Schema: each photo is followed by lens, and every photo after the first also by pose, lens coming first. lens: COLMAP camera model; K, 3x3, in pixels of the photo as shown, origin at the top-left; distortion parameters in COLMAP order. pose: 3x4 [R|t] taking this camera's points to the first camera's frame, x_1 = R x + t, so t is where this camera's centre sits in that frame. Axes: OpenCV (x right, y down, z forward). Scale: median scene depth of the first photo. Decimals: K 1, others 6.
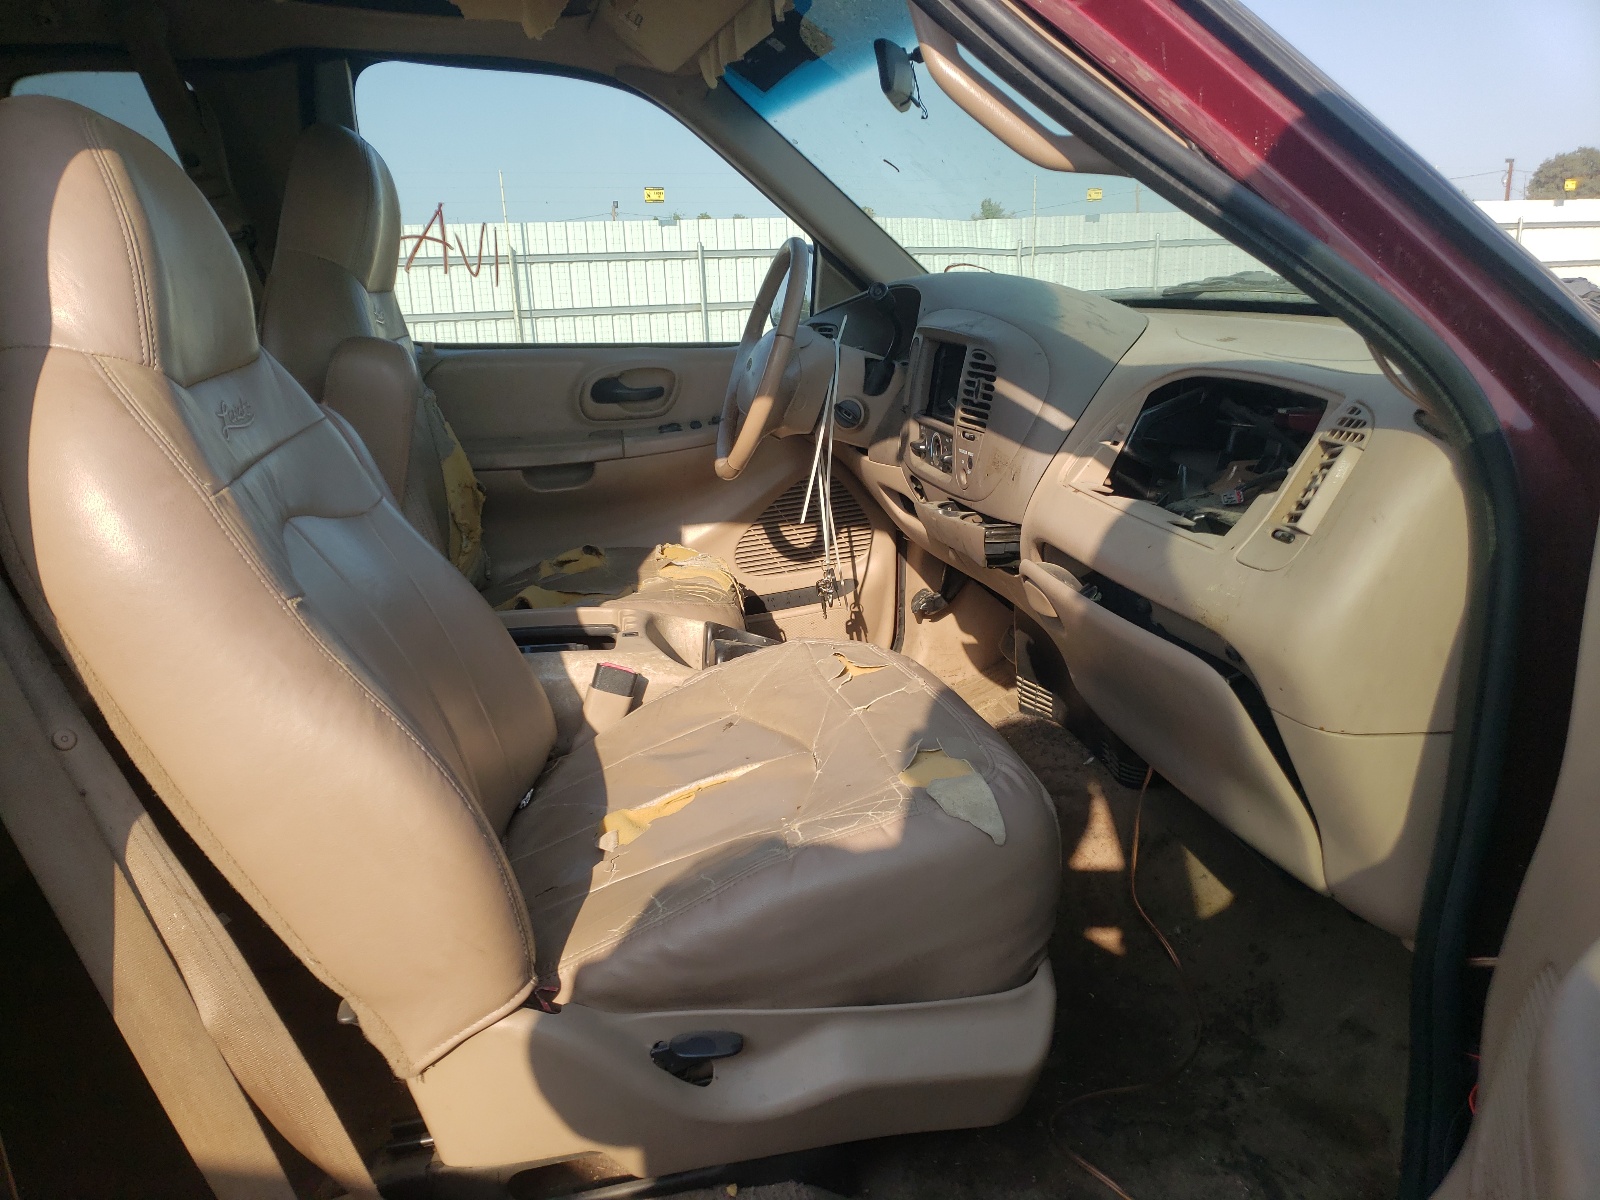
lens RADIAL K [[1280.5, 0, 801.3], [0, 1280.5, 595.3], [0, 0, 1]] dist [0.000969, 0.014701]
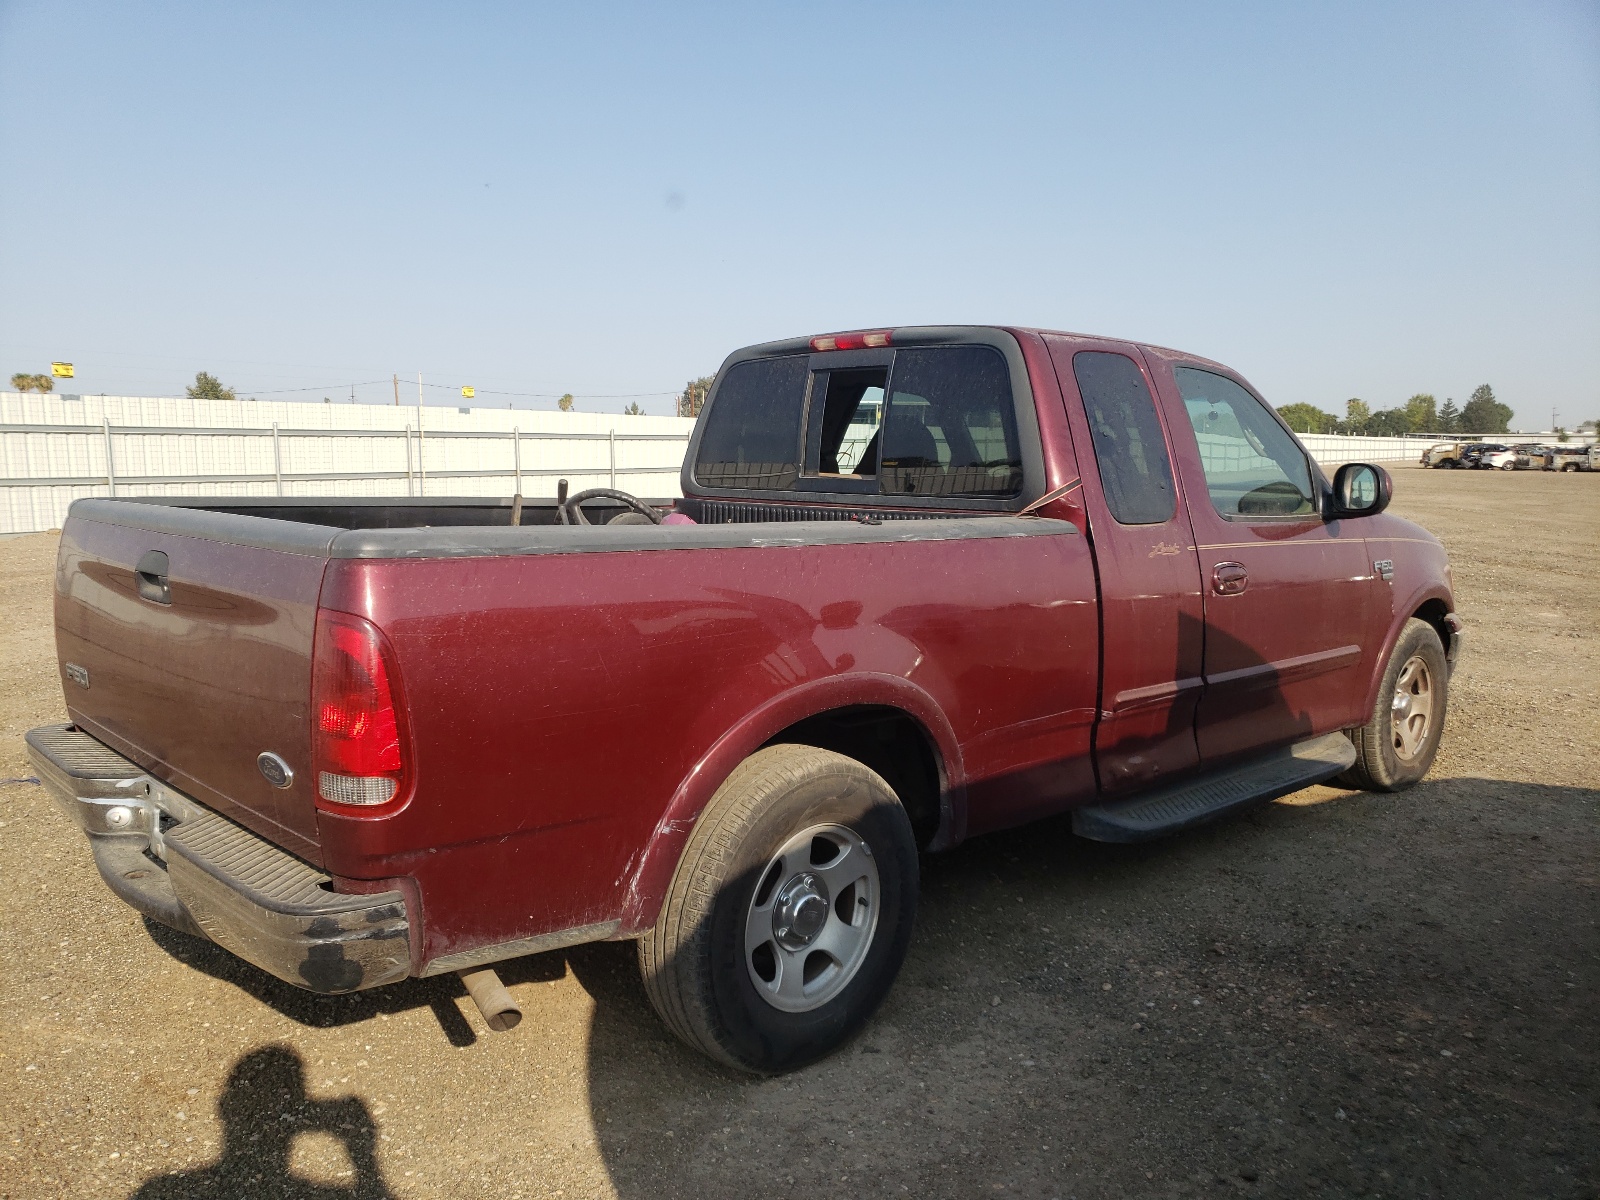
lens RADIAL K [[1280.5, 0, 786.3], [0, 1280.5, 608.1], [0, 0, 1]] dist [0.000969, 0.014701]
pose [[0.785088, -0.050966, 0.617284, -0.377673], [0.132523, 0.987352, -0.087027, 0.040825], [-0.605041, 0.150128, 0.781912, -0.120804]]
